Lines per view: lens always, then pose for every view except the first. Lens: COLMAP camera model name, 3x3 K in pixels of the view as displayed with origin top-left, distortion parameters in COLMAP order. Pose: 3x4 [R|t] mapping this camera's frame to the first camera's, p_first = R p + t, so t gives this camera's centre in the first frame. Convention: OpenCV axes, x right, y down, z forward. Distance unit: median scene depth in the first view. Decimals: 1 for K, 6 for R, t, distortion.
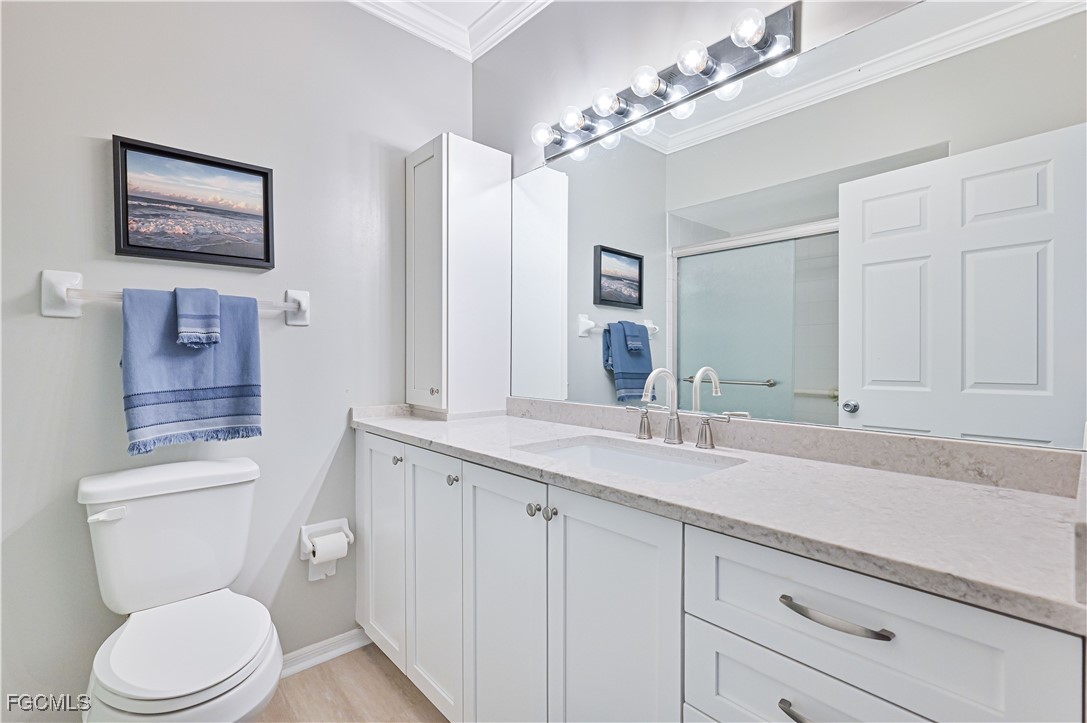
lens RADIAL K [[494.3, 0, 541.0], [0, 494.3, 362.1], [0, 0, 1]] dist [-0.000208, -0.000072]
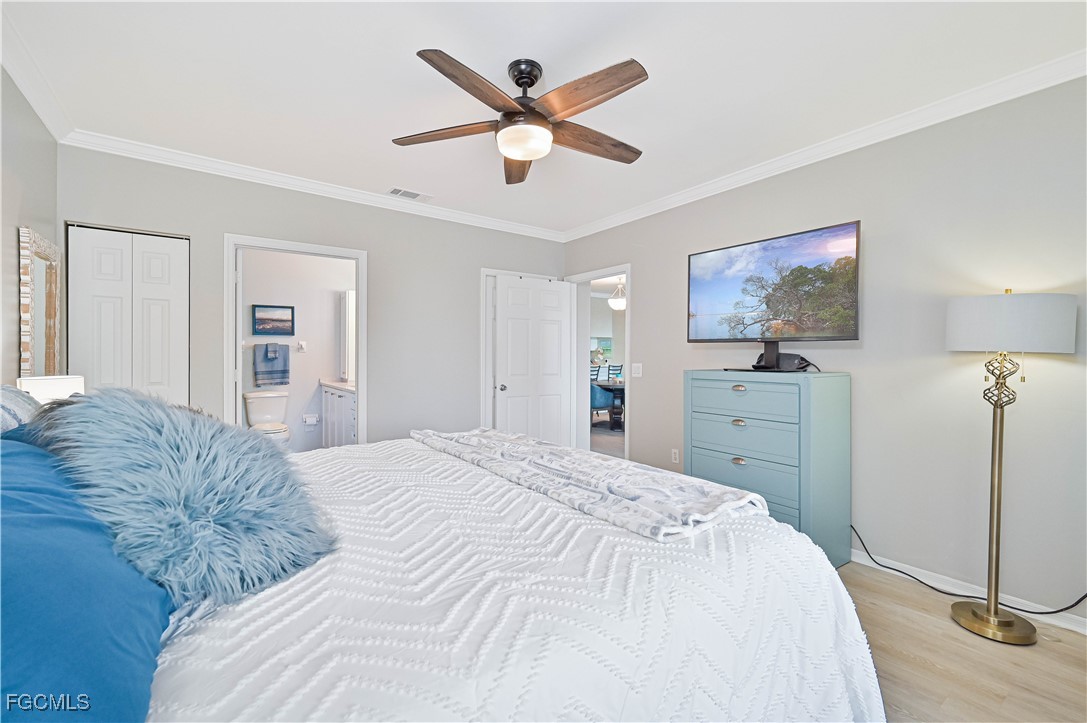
lens RADIAL K [[469.1, 0, 544.6], [0, 469.1, 356.4], [0, 0, 1]] dist [0.001095, 0.000086]
pose [[0.989525, 0.002996, -0.144328, 1.792859], [-0.003244, 0.999994, -0.001488, -0.052919], [0.144323, 0.001941, 0.989529, -2.139515]]
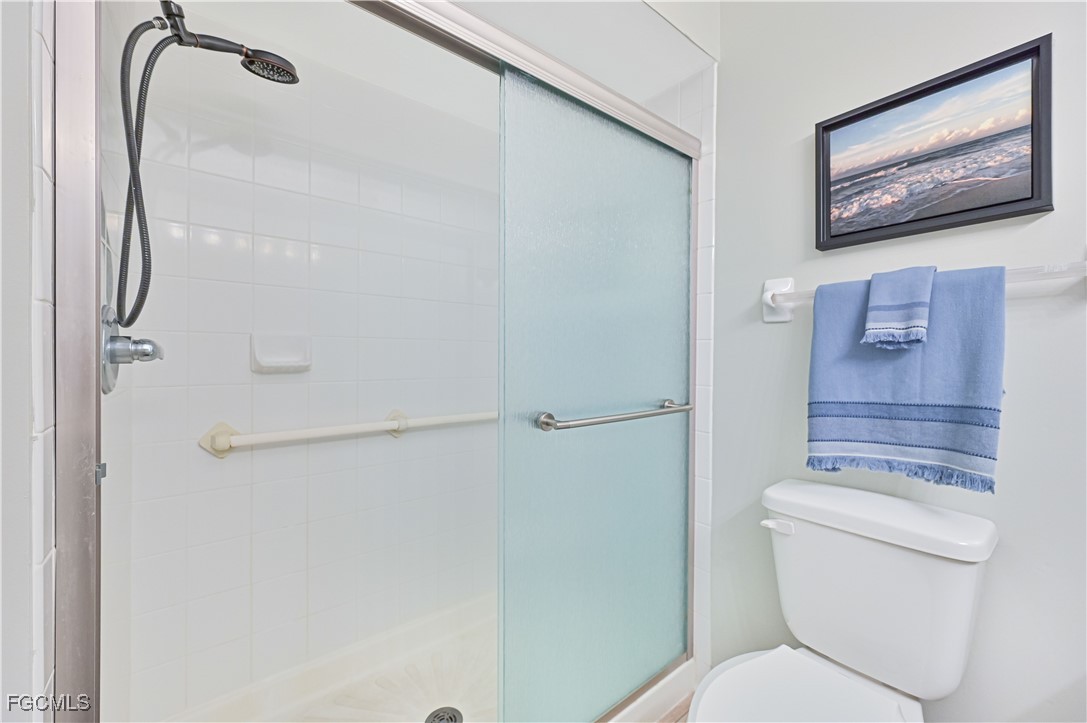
lens RADIAL K [[429.5, 0, 543.5], [0, 429.5, 356.2], [0, 0, 1]] dist [0.002779, 0.000424]
pose [[-0.045795, 0.001704, -0.998949, -0.020959], [-0.017124, 0.999850, 0.002490, -0.010275], [0.998804, 0.017220, -0.045759, 0.493986]]
